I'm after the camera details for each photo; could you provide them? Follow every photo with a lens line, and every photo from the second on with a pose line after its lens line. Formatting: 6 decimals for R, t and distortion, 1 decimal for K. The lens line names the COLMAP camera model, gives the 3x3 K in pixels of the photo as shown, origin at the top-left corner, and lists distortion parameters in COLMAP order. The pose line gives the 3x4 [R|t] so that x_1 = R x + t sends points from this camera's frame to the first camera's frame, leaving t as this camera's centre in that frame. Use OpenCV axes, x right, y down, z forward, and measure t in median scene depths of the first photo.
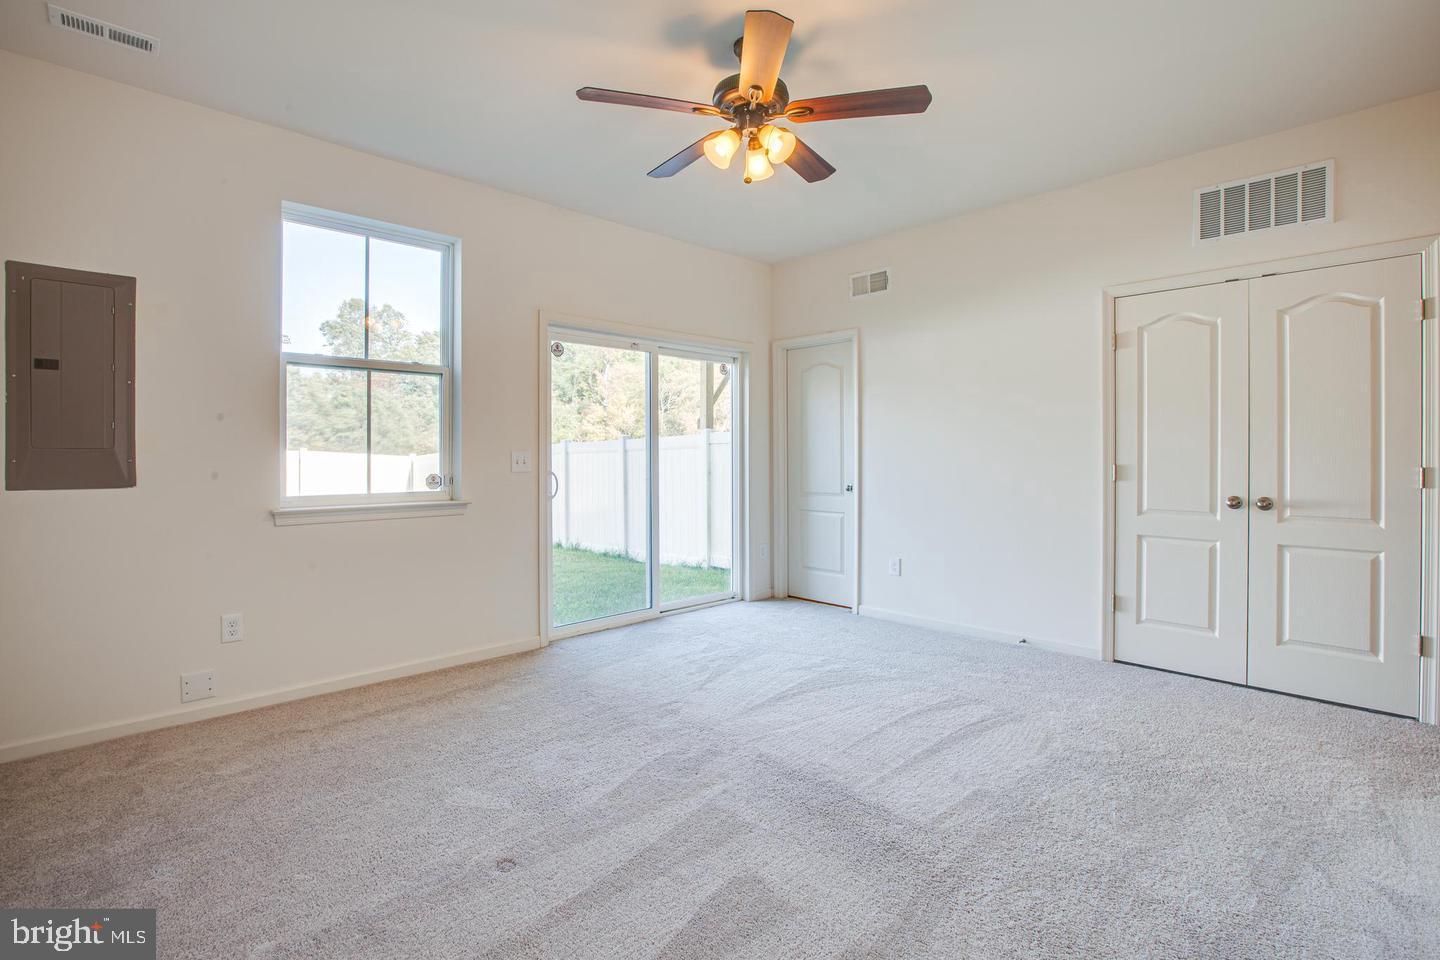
lens RADIAL K [[681.6, 0, 719.3], [0, 681.6, 452.4], [0, 0, 1]] dist [-0.011933, 0.000441]
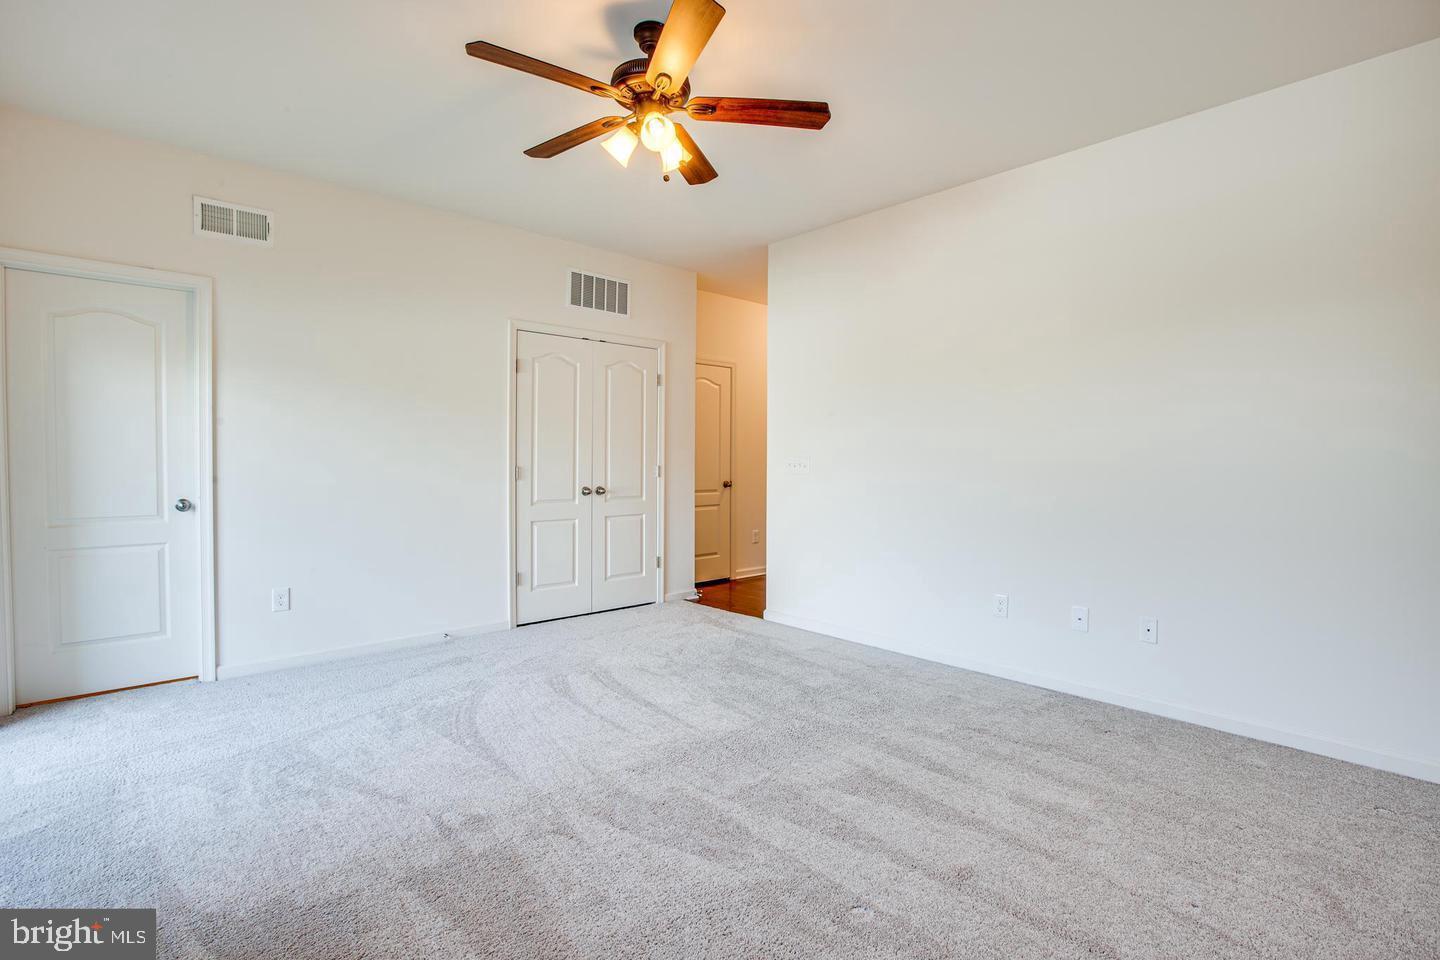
lens RADIAL K [[670.7, 0, 713.3], [0, 670.7, 476.8], [0, 0, 1]] dist [-0.045455, 0.015054]
pose [[0.035938, -0.023133, 0.999086, -0.662851], [-0.004516, 0.999718, 0.023310, 0.007775], [-0.999344, -0.005350, 0.035823, 0.656861]]
